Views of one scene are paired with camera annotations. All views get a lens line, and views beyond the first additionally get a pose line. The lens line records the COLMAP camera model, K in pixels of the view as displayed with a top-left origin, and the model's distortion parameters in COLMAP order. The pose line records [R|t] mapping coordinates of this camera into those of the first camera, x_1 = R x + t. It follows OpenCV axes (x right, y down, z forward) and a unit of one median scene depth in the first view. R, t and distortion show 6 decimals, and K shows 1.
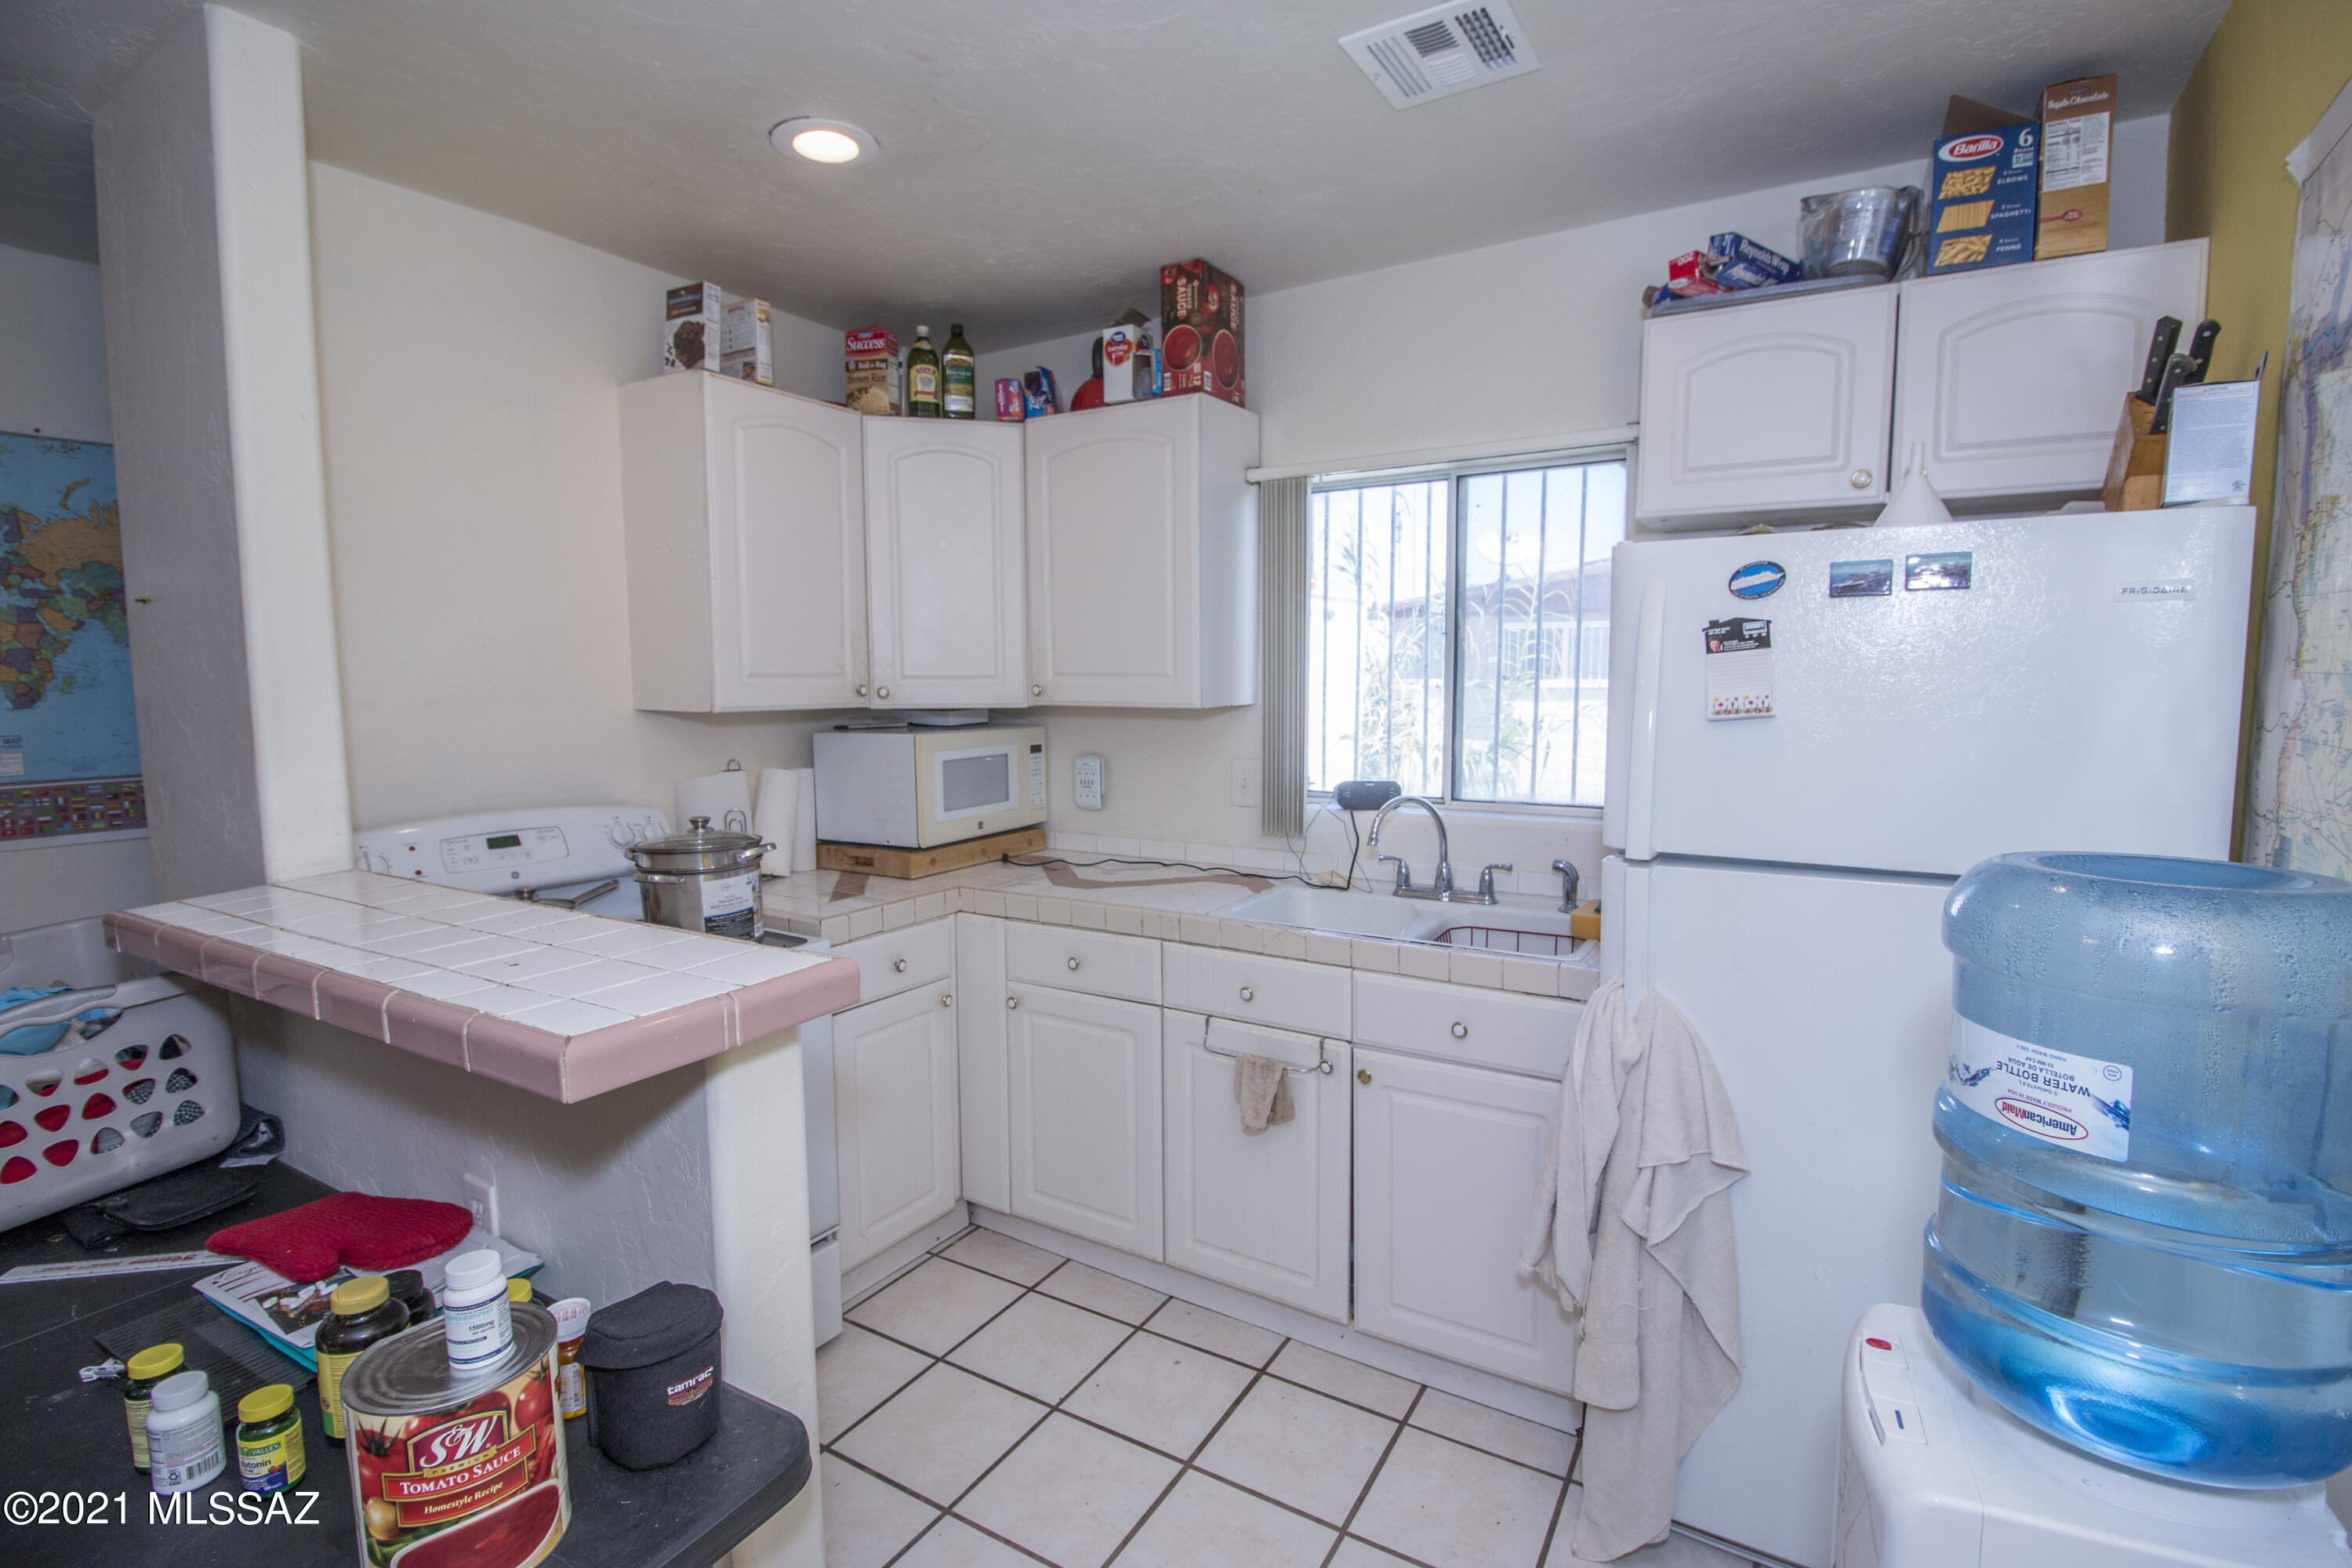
lens RADIAL K [[1083.9, 0, 1184.7], [0, 1083.9, 774.6], [0, 0, 1]] dist [0.001504, -0.013780]
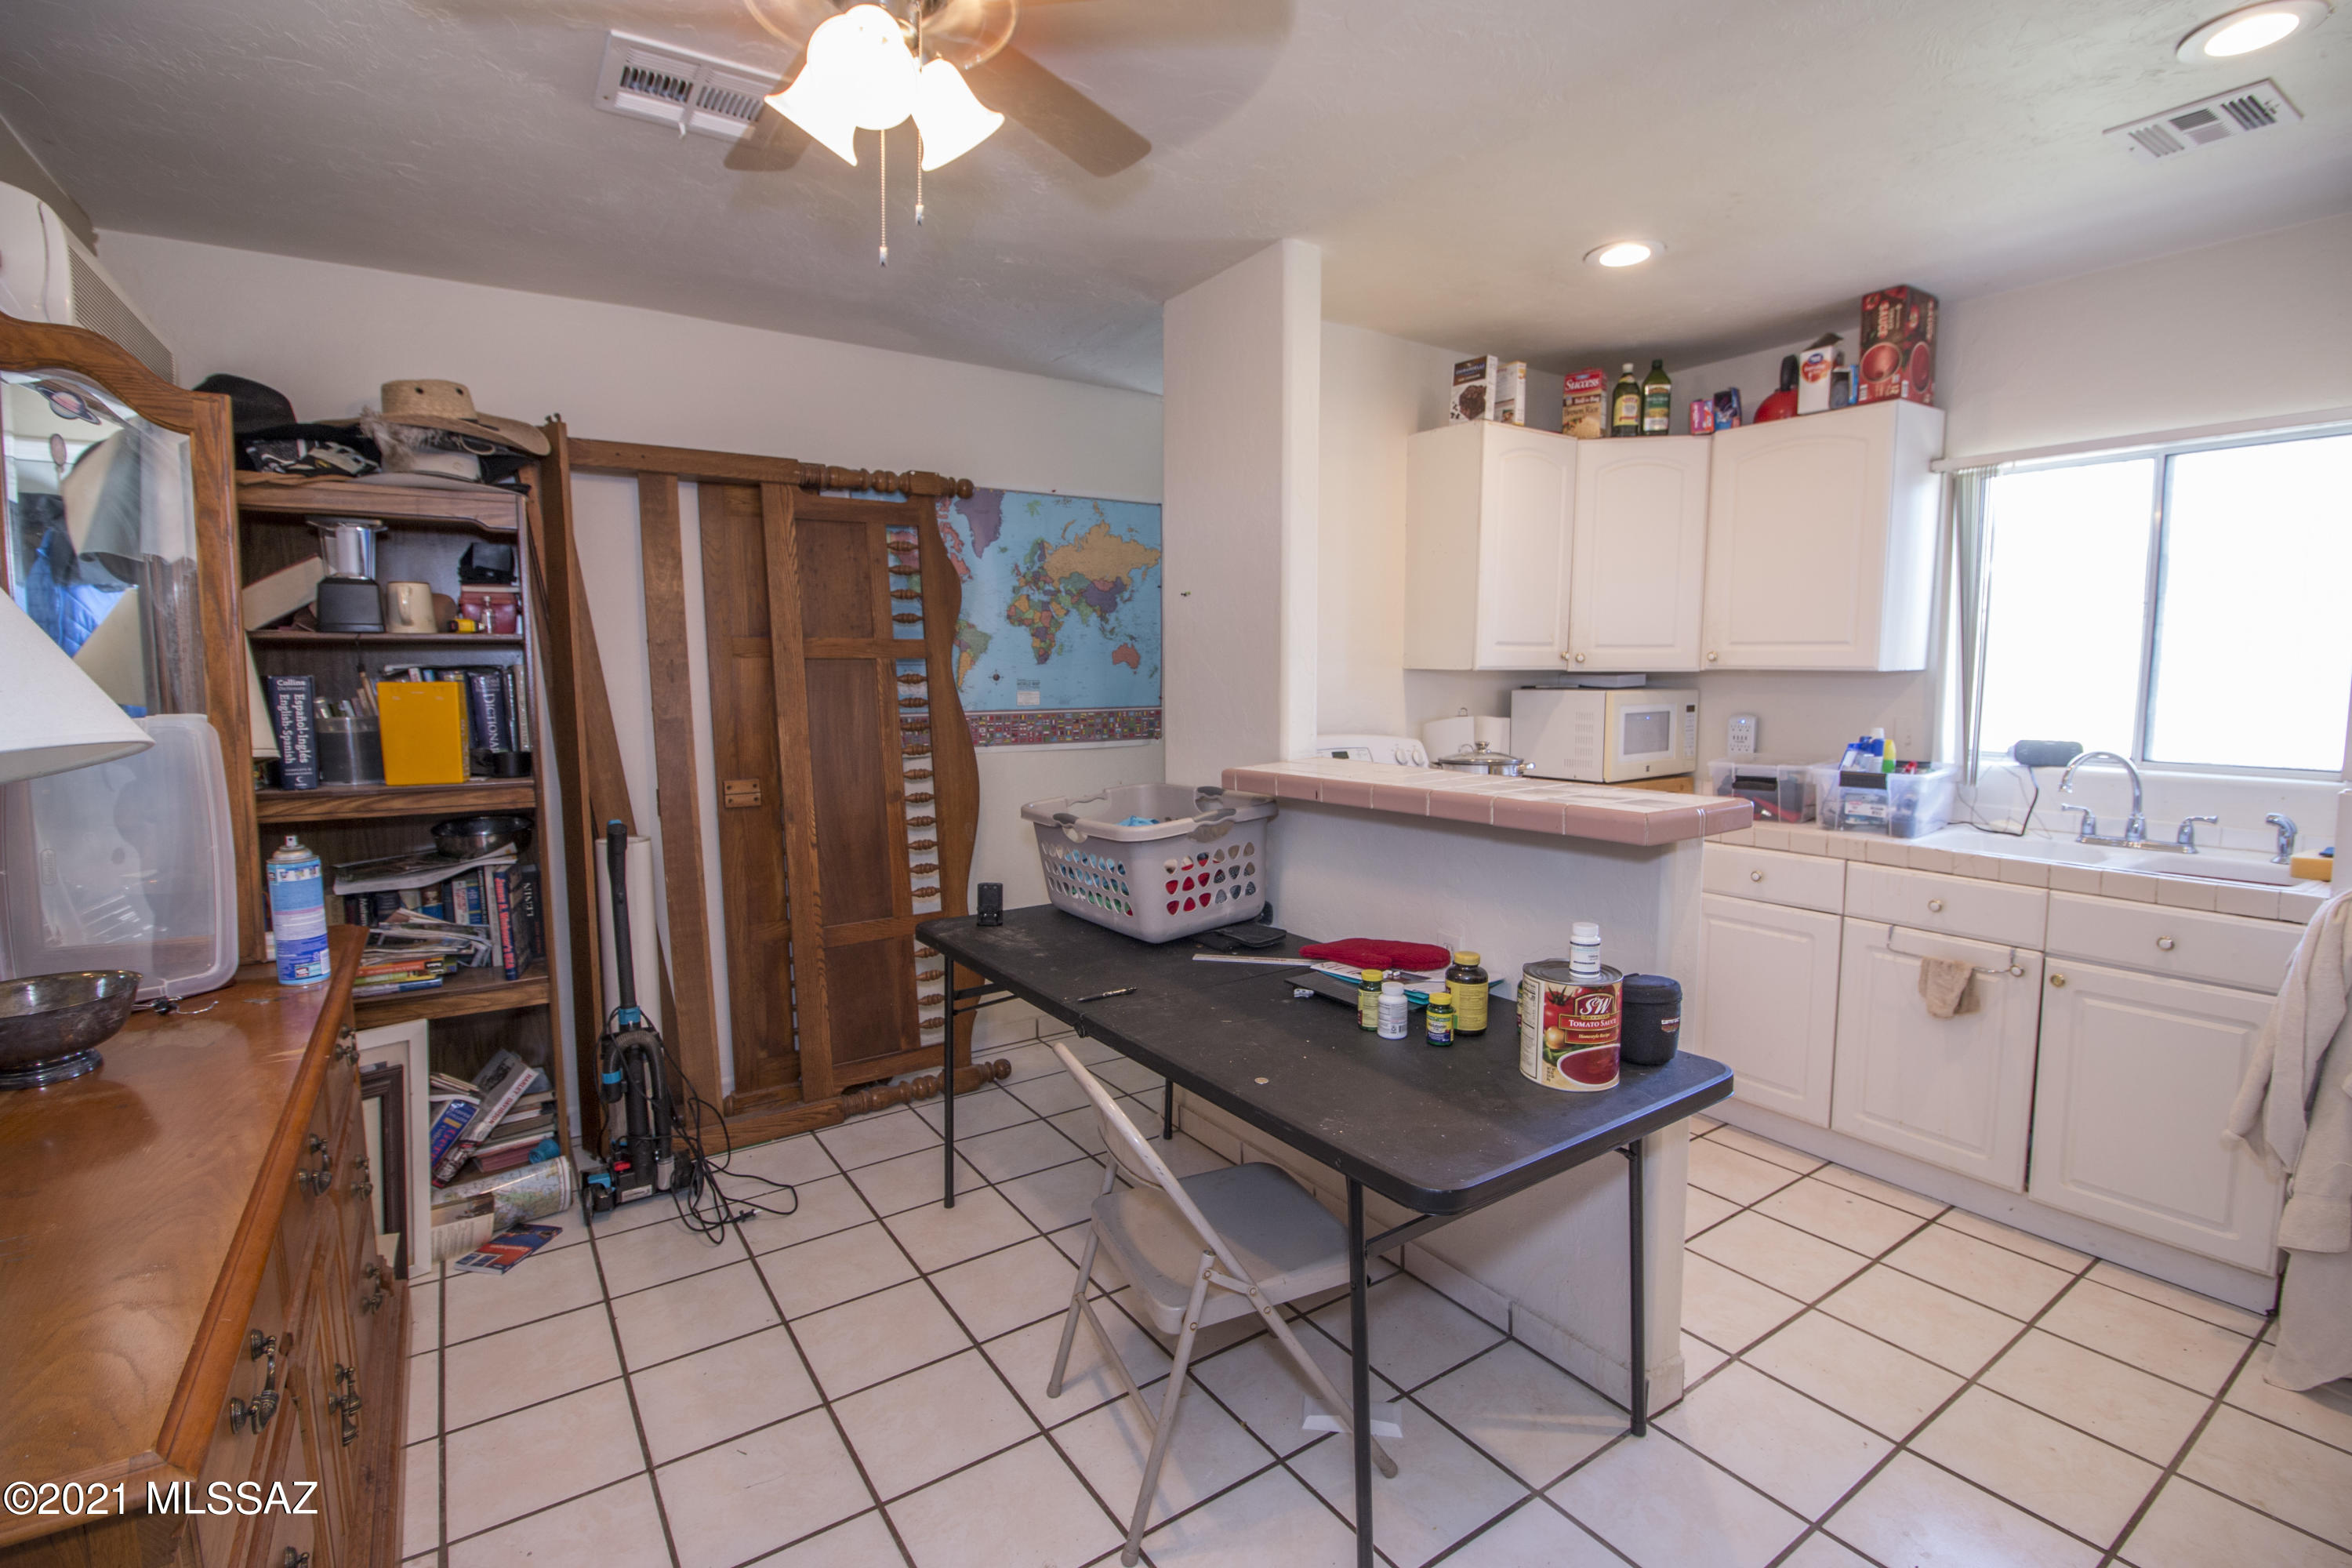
lens RADIAL K [[1083.9, 0, 1184.7], [0, 1083.9, 774.6], [0, 0, 1]] dist [0.001504, -0.013780]
pose [[0.908184, 0.045627, -0.416076, -0.180582], [-0.041308, 0.998958, 0.019382, 0.060091], [0.416527, -0.000416, 0.909123, -0.377751]]
